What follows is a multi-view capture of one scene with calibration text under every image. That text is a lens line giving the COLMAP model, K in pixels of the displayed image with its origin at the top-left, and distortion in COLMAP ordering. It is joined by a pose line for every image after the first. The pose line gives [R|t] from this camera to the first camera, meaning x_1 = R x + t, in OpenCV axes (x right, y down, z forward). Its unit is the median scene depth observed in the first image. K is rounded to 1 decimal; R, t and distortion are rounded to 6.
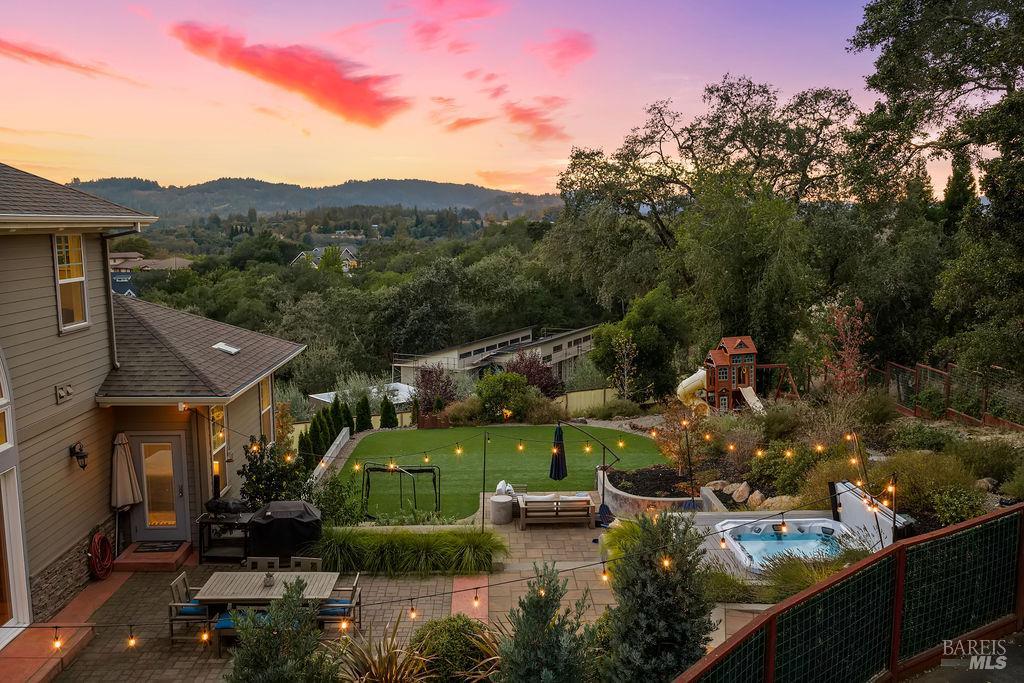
lens RADIAL K [[848.3, 0, 512.0], [0, 848.3, 341.5], [0, 0, 1]] dist [0.005898, -0.014587]
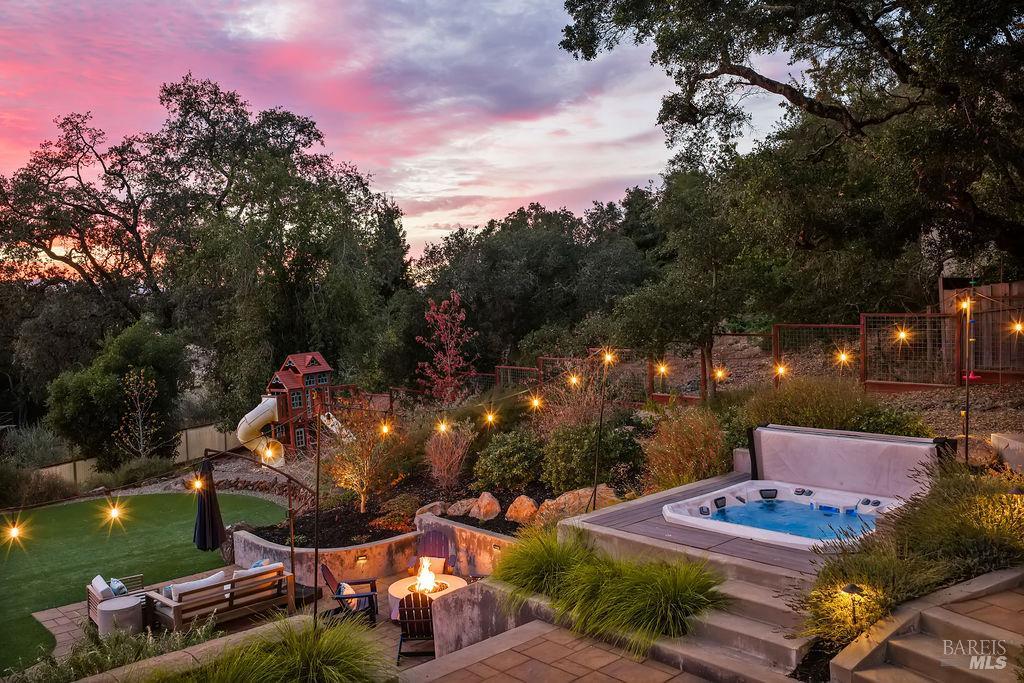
lens RADIAL K [[853.8, 0, 512.0], [0, 853.8, 341.5], [0, 0, 1]] dist [0.007739, -0.008345]
pose [[0.751726, -0.050159, 0.657565, -0.122256], [0.114888, 0.991817, -0.055683, 0.052673], [-0.649391, 0.117405, 0.751337, 0.274137]]
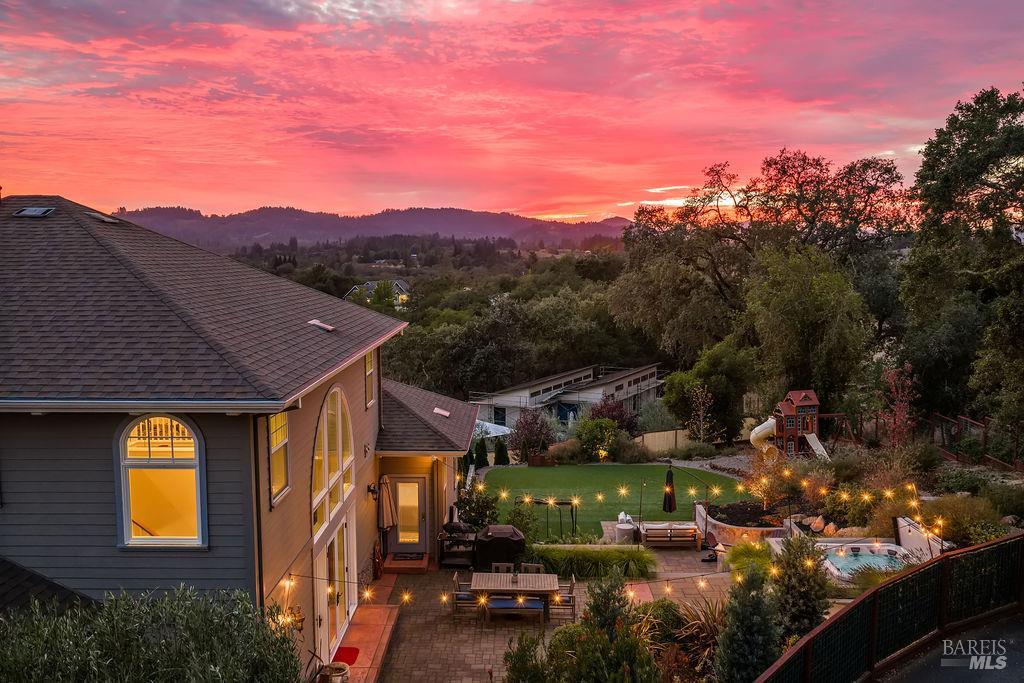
lens RADIAL K [[848.3, 0, 512.0], [0, 848.3, 341.5], [0, 0, 1]] dist [0.005898, -0.014587]
pose [[0.999141, 0.005096, -0.041121, -0.090003], [-0.006448, 0.999440, -0.032823, -0.033429], [0.040931, 0.033060, 0.998615, -0.196142]]
